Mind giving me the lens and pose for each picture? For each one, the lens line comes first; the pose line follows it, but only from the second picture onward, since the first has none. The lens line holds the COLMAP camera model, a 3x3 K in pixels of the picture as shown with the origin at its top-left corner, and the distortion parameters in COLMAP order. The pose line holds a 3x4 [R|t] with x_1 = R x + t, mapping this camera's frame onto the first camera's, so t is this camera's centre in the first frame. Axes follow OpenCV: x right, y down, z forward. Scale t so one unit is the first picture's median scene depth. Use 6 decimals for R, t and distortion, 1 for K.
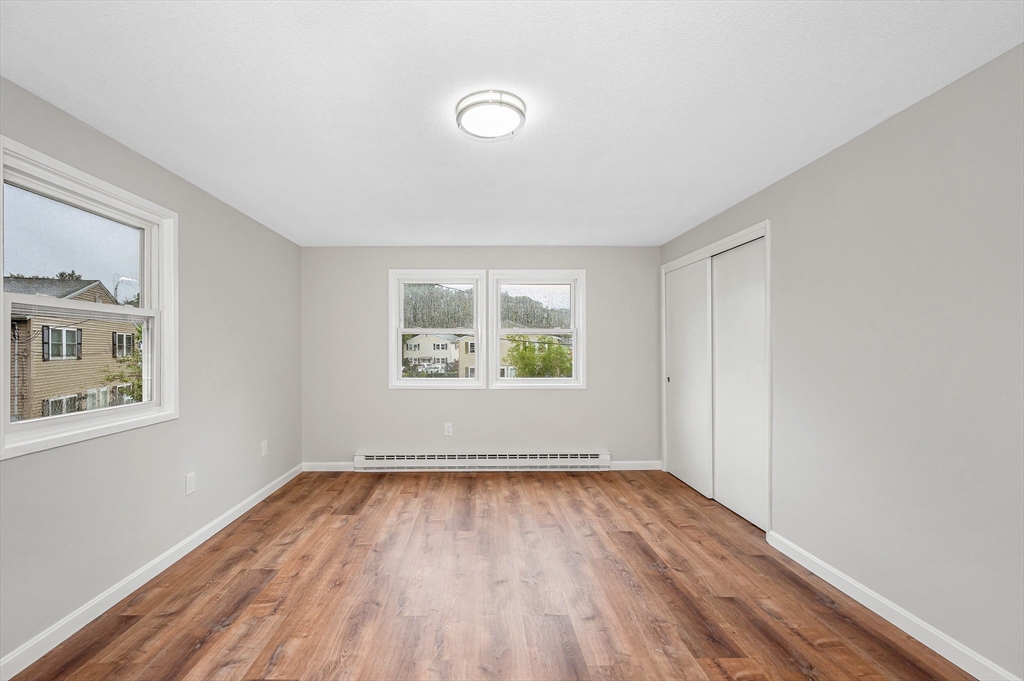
lens RADIAL K [[427.5, 0, 509.2], [0, 427.5, 346.0], [0, 0, 1]] dist [-0.000591, -0.000266]
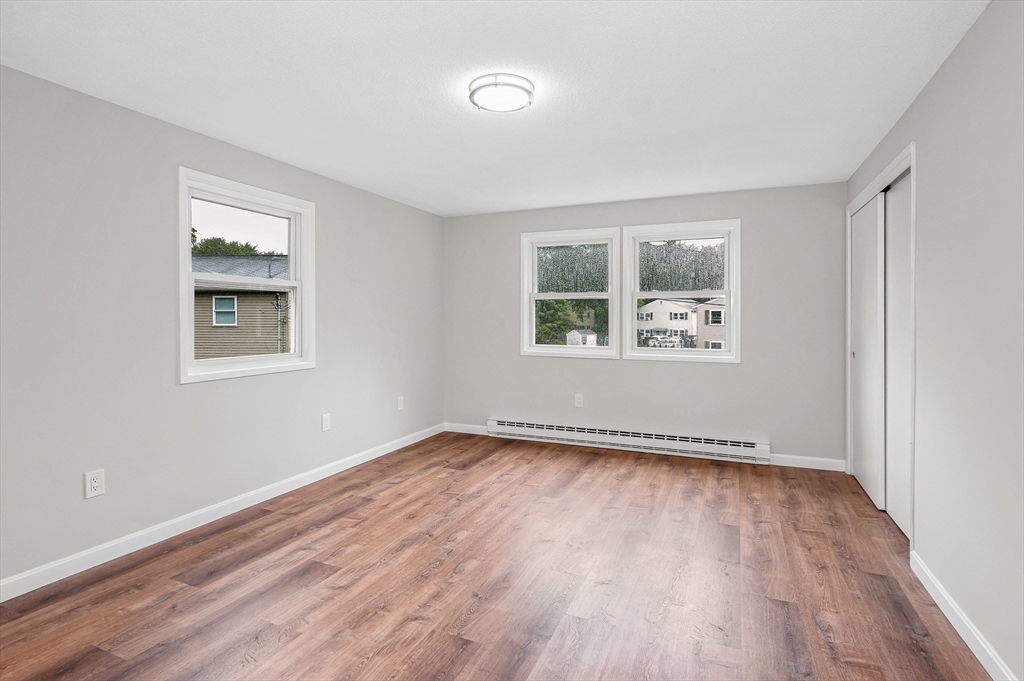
lens RADIAL K [[482.1, 0, 510.3], [0, 482.1, 311.1], [0, 0, 1]] dist [0.004756, -0.003245]
pose [[0.923701, -0.000566, -0.383115, 0.200436], [-0.000953, 0.999992, -0.003776, 0.005596], [0.383114, 0.003853, 0.923693, -0.056337]]
